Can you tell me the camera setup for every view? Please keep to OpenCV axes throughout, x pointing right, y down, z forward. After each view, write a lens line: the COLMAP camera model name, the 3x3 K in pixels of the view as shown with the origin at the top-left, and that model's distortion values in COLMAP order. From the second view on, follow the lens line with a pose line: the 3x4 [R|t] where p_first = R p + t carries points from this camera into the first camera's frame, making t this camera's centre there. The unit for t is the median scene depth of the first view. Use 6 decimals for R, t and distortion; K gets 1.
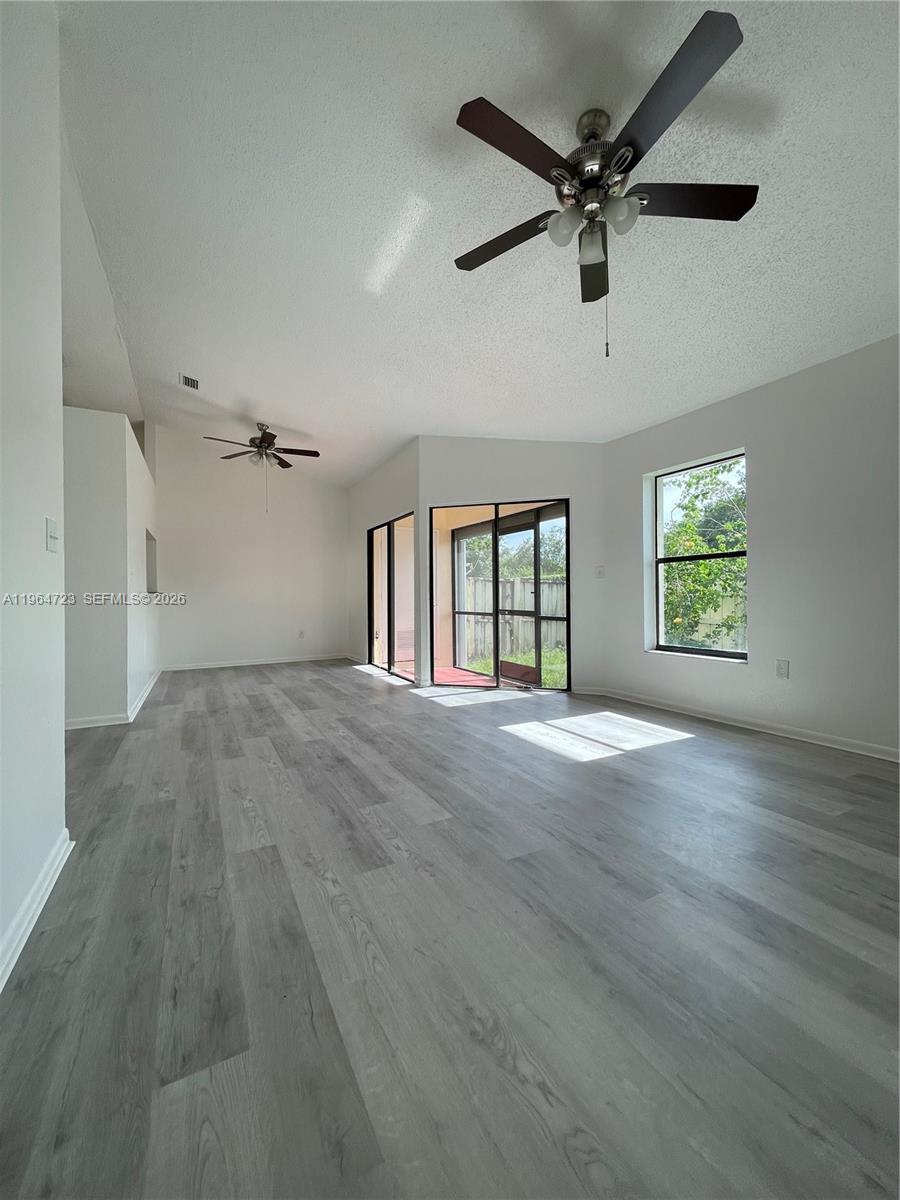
lens RADIAL K [[485.9, 0, 450.0], [0, 485.9, 600.0], [0, 0, 1]] dist [0.000472, 0.000853]
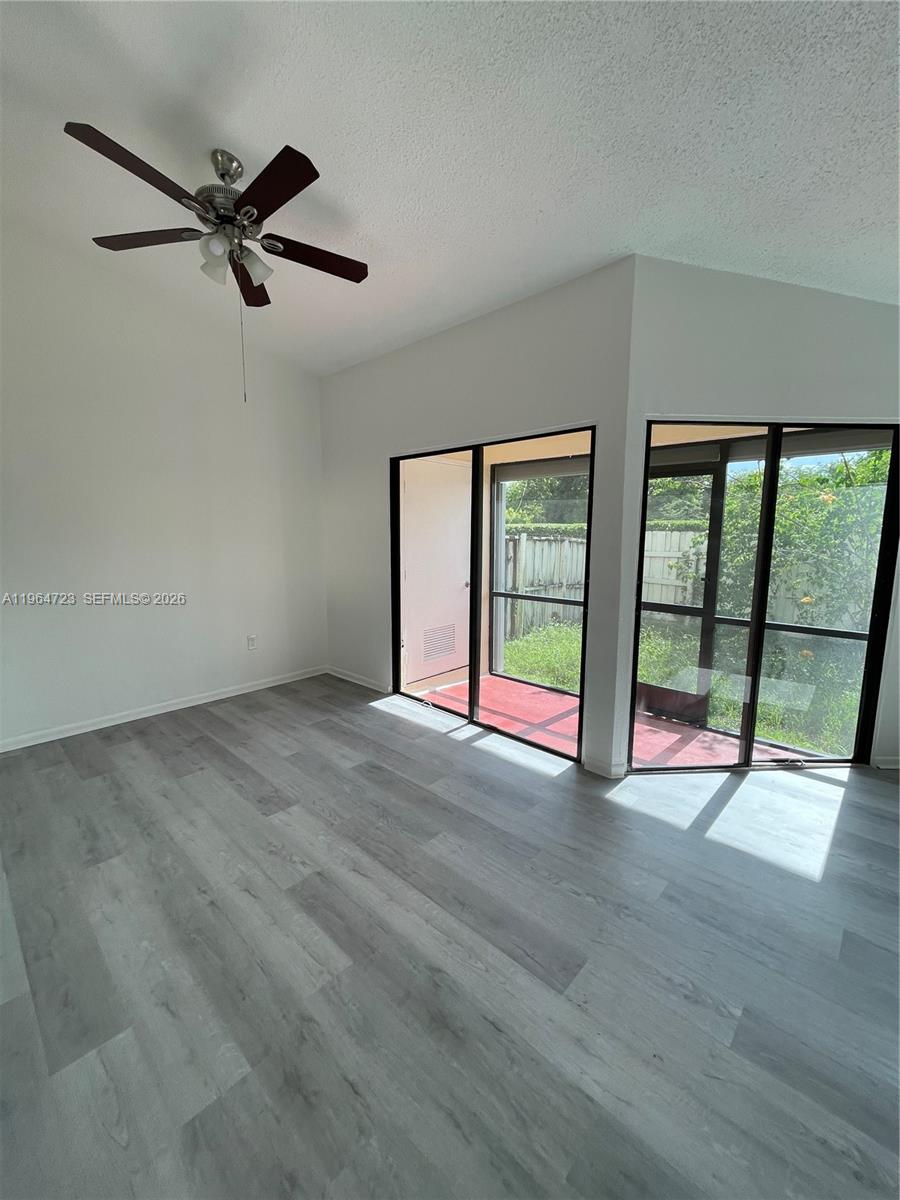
lens RADIAL K [[485.9, 0, 450.0], [0, 485.9, 600.0], [0, 0, 1]] dist [0.000472, 0.000853]
pose [[0.947969, -0.032395, 0.316709, -0.833922], [-0.008545, 0.991862, 0.127031, -0.158904], [-0.318247, -0.123128, 0.939978, 1.286463]]
